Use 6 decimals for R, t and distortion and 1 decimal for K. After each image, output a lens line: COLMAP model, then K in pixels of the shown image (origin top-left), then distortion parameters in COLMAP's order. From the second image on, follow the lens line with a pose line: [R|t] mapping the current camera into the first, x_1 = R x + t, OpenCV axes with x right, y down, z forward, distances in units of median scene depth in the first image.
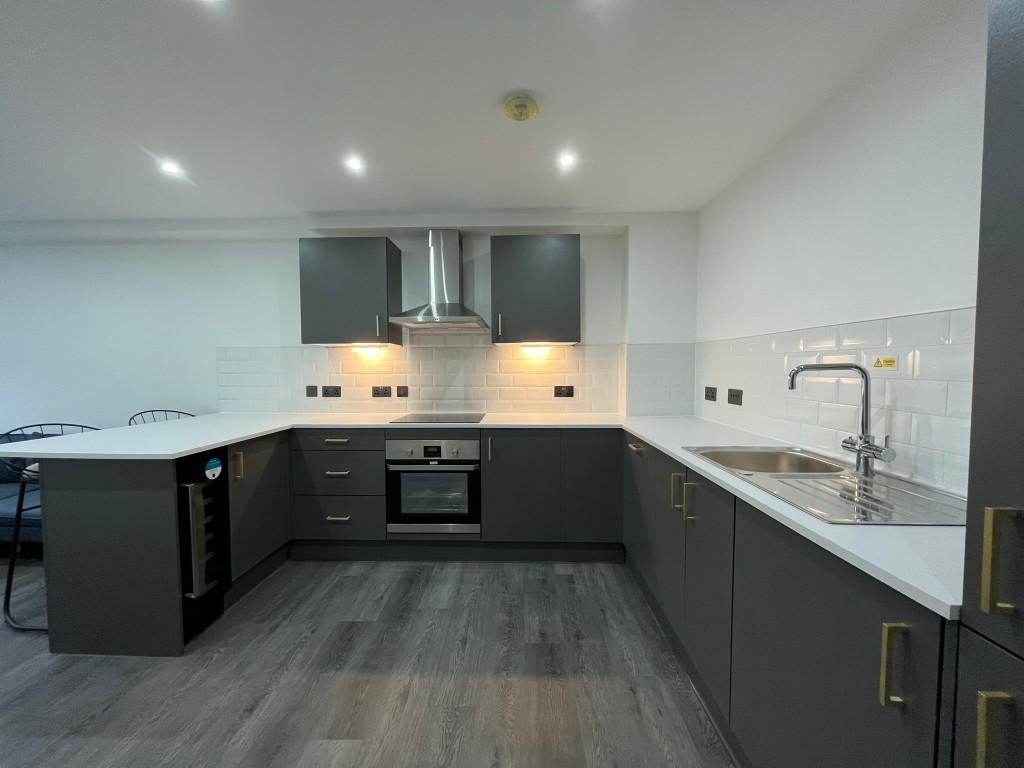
lens RADIAL K [[410.8, 0, 511.0], [0, 410.8, 383.9], [0, 0, 1]] dist [-0.009126, 0.000323]
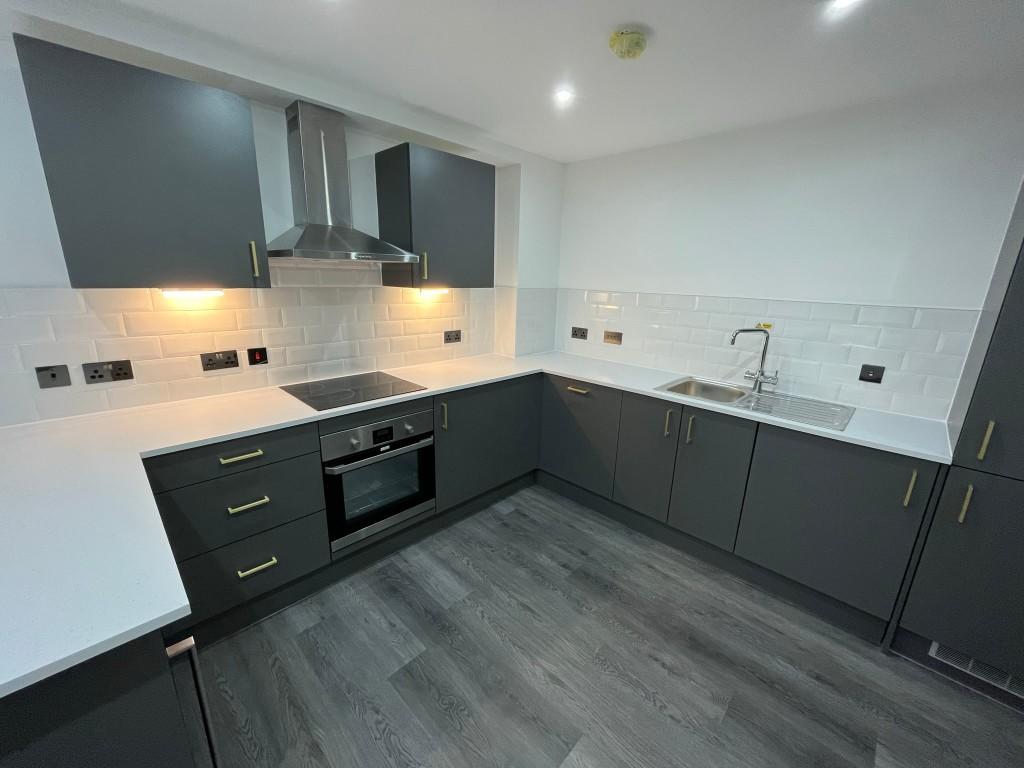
lens RADIAL K [[410.8, 0, 511.2], [0, 410.8, 385.0], [0, 0, 1]] dist [-0.009126, 0.000323]
pose [[0.682176, -0.165353, 0.712246, -0.563700], [-0.001993, 0.973670, 0.227953, -0.106473], [-0.731186, -0.156923, 0.663885, 0.315744]]
